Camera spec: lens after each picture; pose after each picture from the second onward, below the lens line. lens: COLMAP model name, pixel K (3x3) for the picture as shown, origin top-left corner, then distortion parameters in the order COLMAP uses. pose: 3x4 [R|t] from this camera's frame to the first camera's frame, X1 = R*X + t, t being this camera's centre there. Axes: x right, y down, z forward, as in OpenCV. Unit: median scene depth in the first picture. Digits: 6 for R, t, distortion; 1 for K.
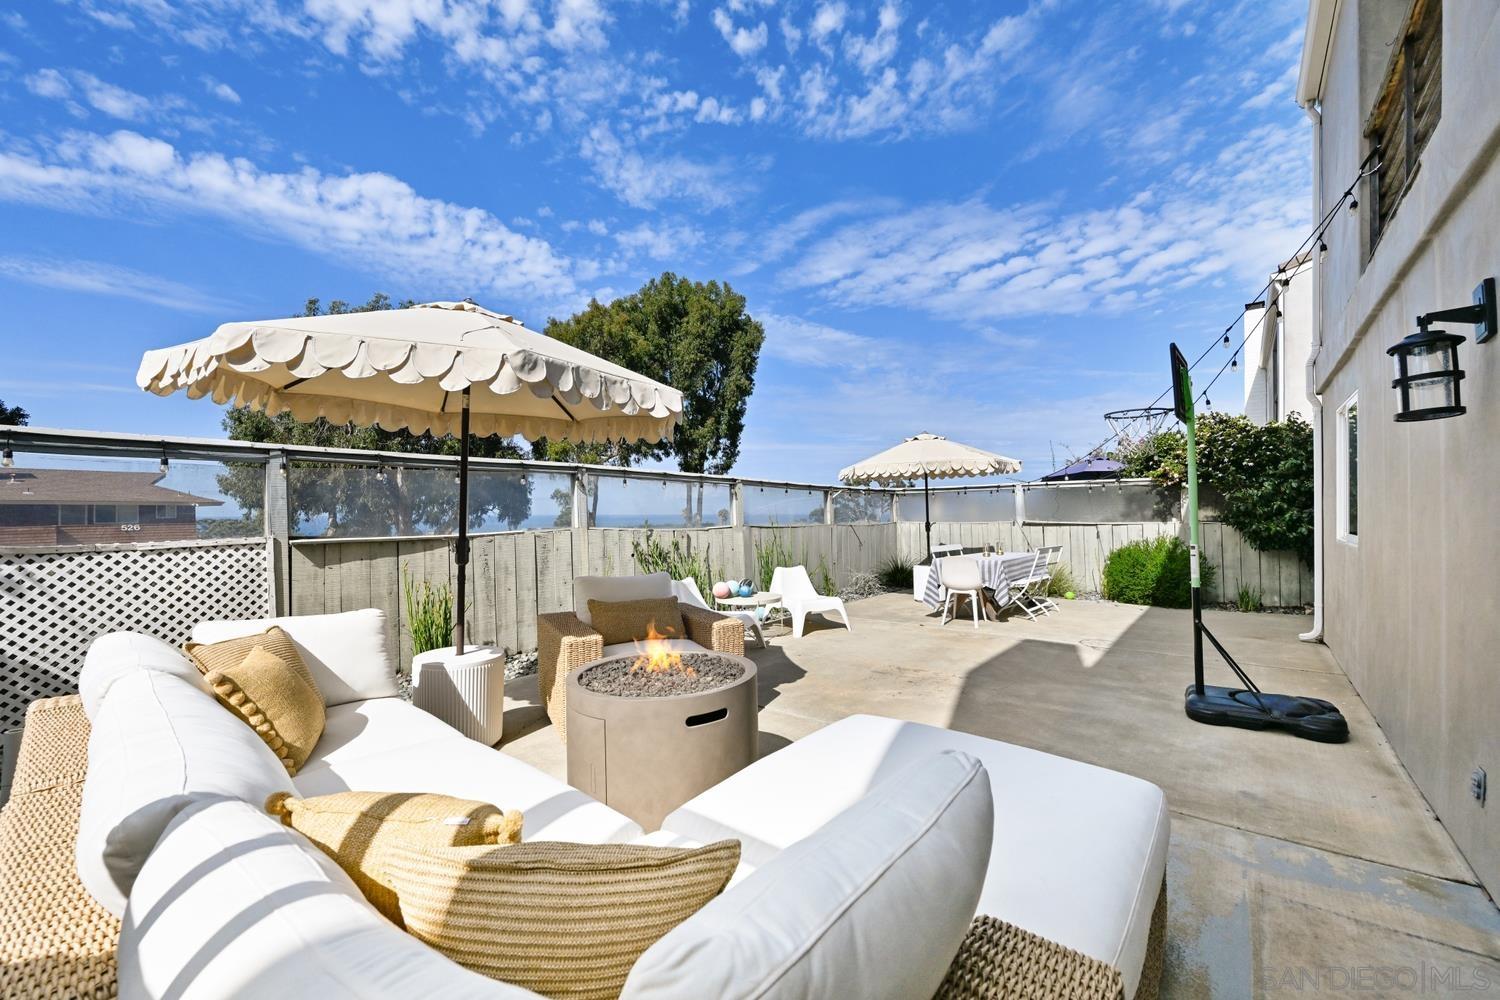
lens RADIAL K [[588.9, 0, 756.0], [0, 588.9, 511.1], [0, 0, 1]] dist [-0.000351, -0.000622]
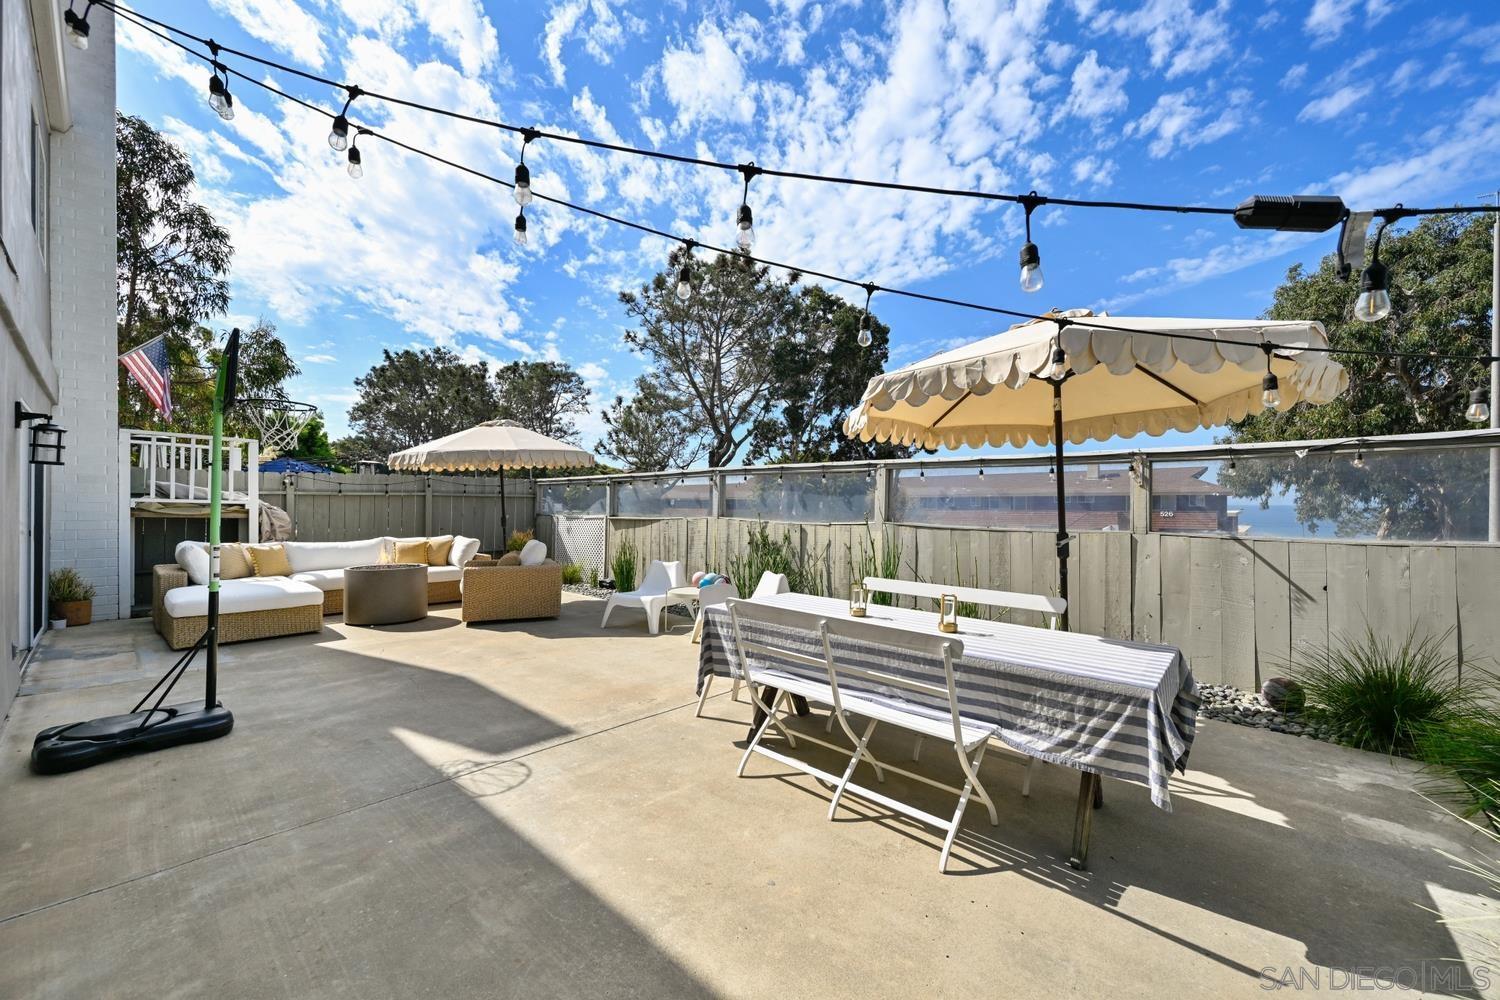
lens RADIAL K [[588.9, 0, 750.9], [0, 588.9, 500.4], [0, 0, 1]] dist [-0.000351, -0.000622]
pose [[-0.061494, -0.004510, -0.998097, 0.830354], [0.007048, 0.999963, -0.004952, -0.000210], [0.998083, -0.007339, -0.061460, 0.974841]]
